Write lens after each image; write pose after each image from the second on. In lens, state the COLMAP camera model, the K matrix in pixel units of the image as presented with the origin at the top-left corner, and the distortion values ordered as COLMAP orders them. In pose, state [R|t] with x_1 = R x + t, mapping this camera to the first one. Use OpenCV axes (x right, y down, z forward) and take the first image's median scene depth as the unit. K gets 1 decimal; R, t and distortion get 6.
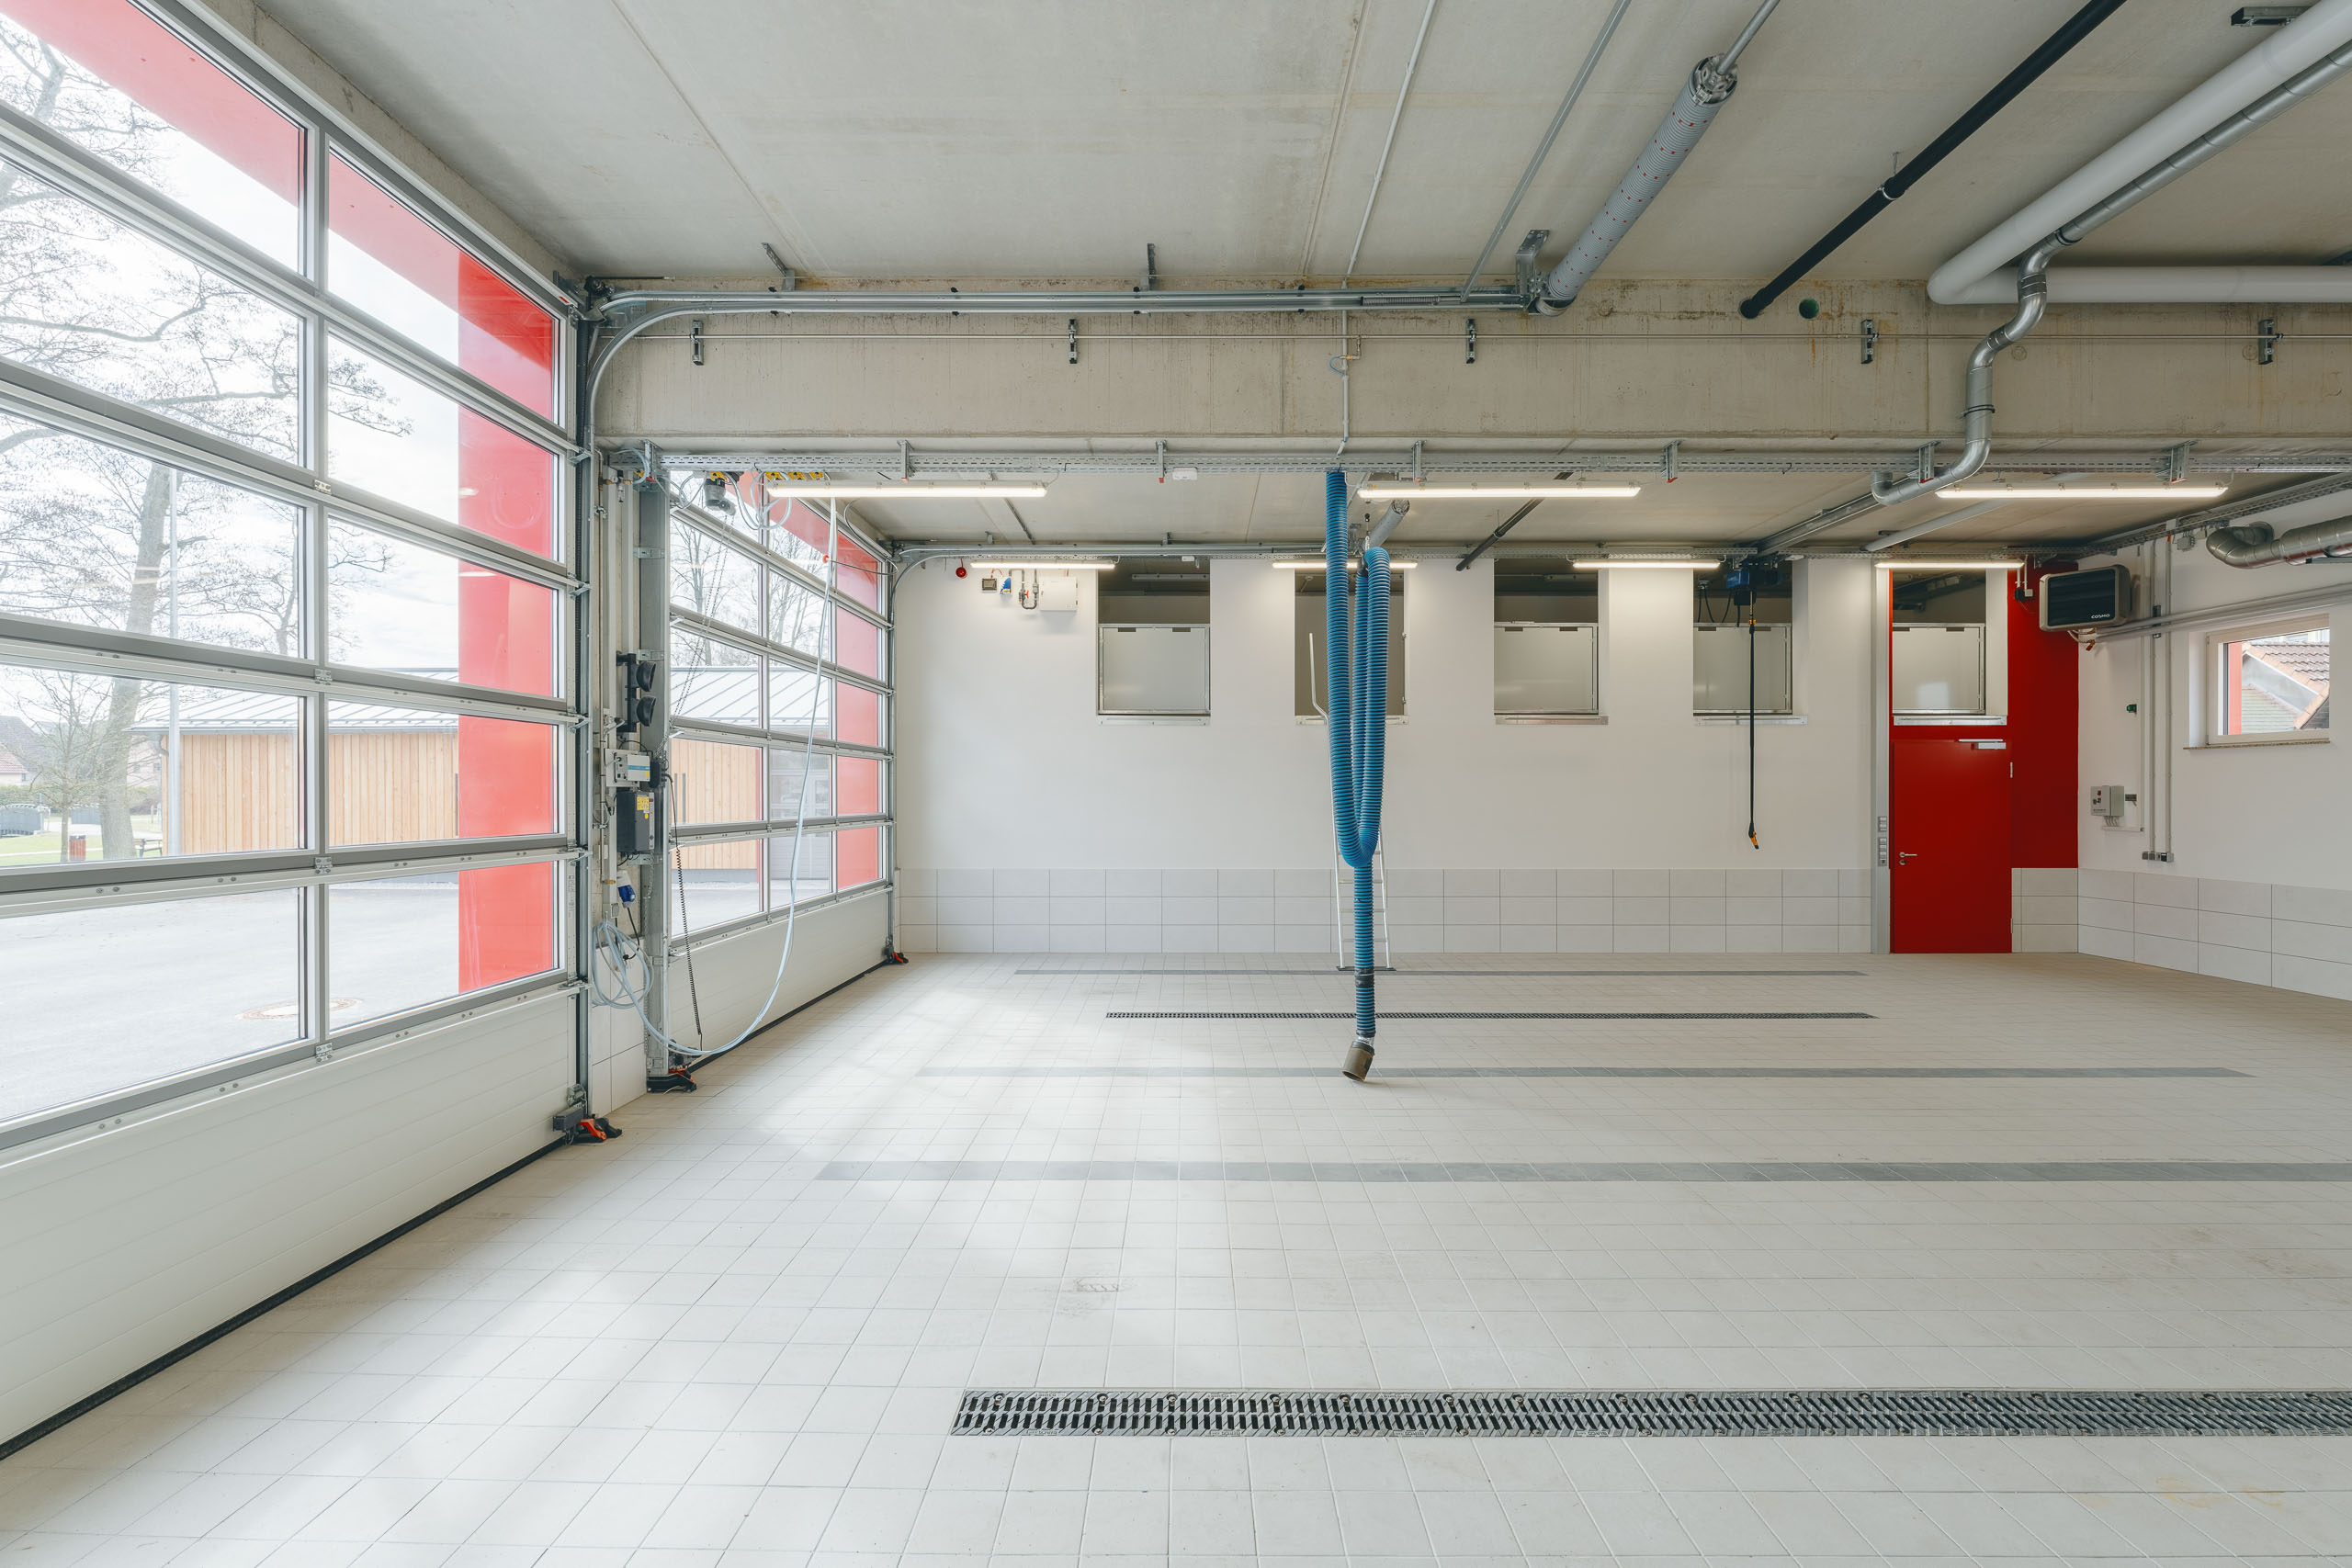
lens RADIAL K [[976.6, 0, 1176.0], [0, 976.6, 784.0], [0, 0, 1]] dist [-0.000922, -0.000170]
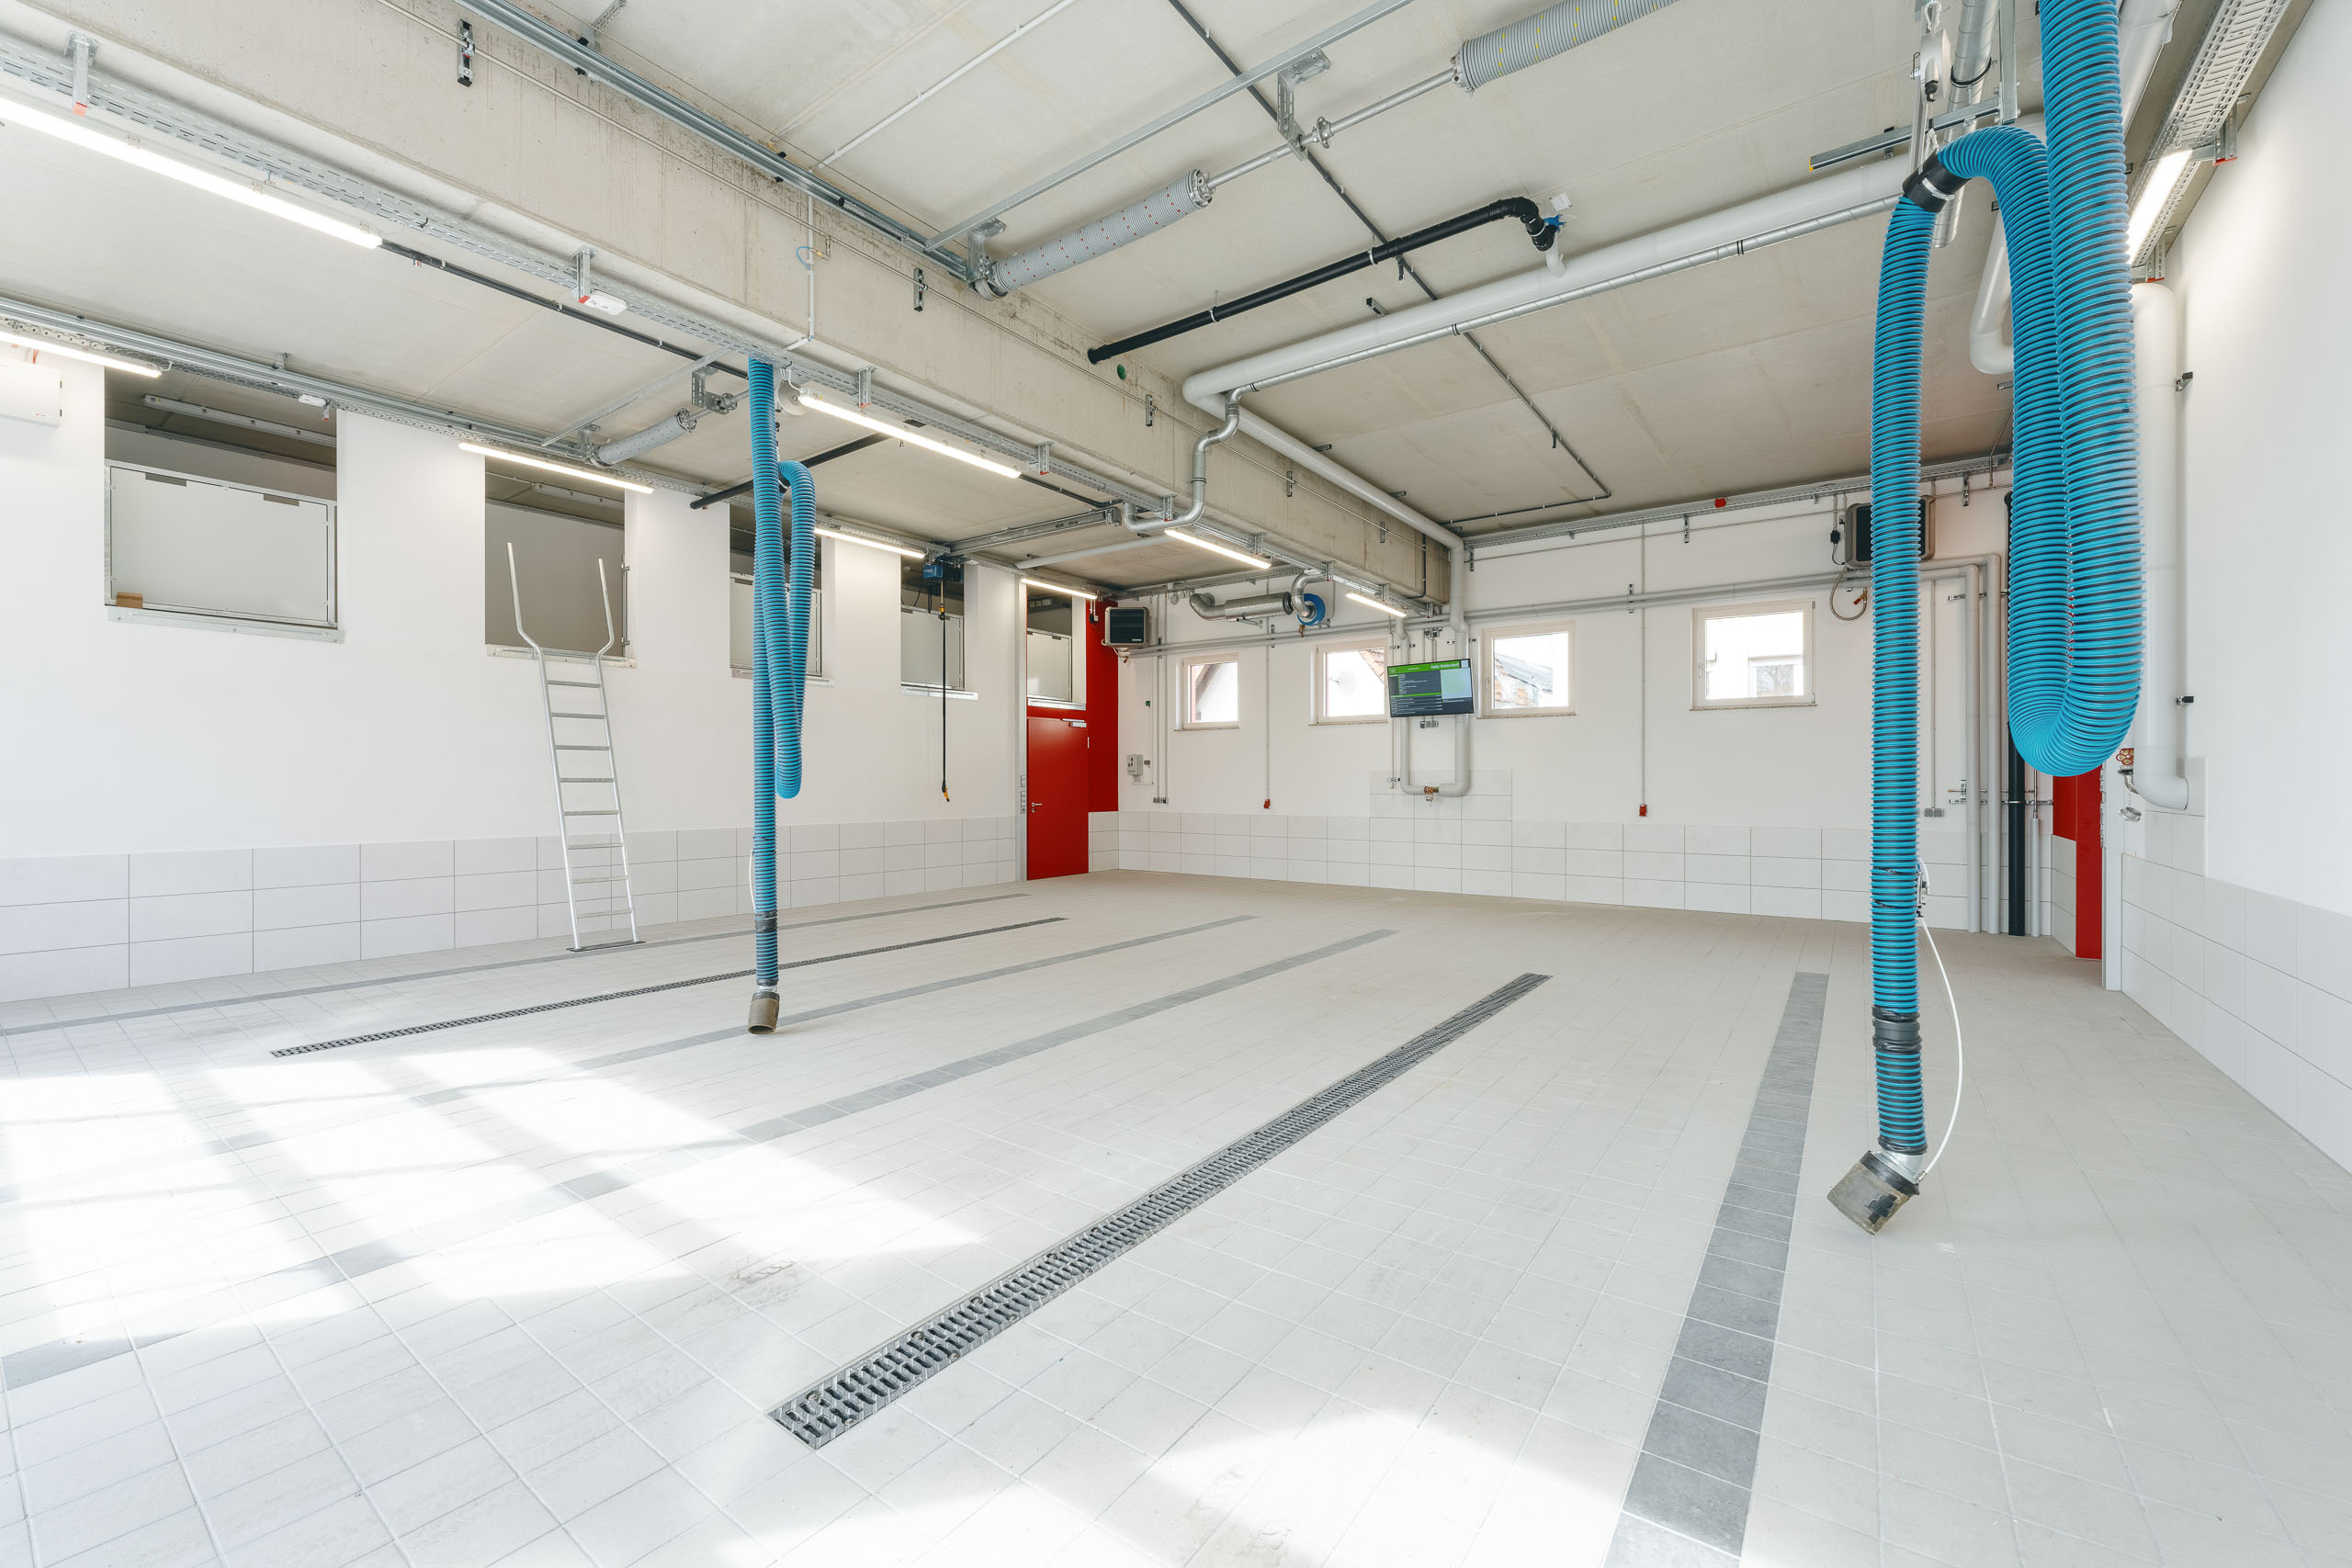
lens RADIAL K [[976.6, 0, 1176.0], [0, 976.6, 784.0], [0, 0, 1]] dist [-0.000922, -0.000170]
pose [[0.562511, 0.001293, 0.826789, -0.277925], [-0.005529, 0.999982, 0.002198, 0.049064], [-0.826772, -0.005807, 0.562508, 0.123743]]
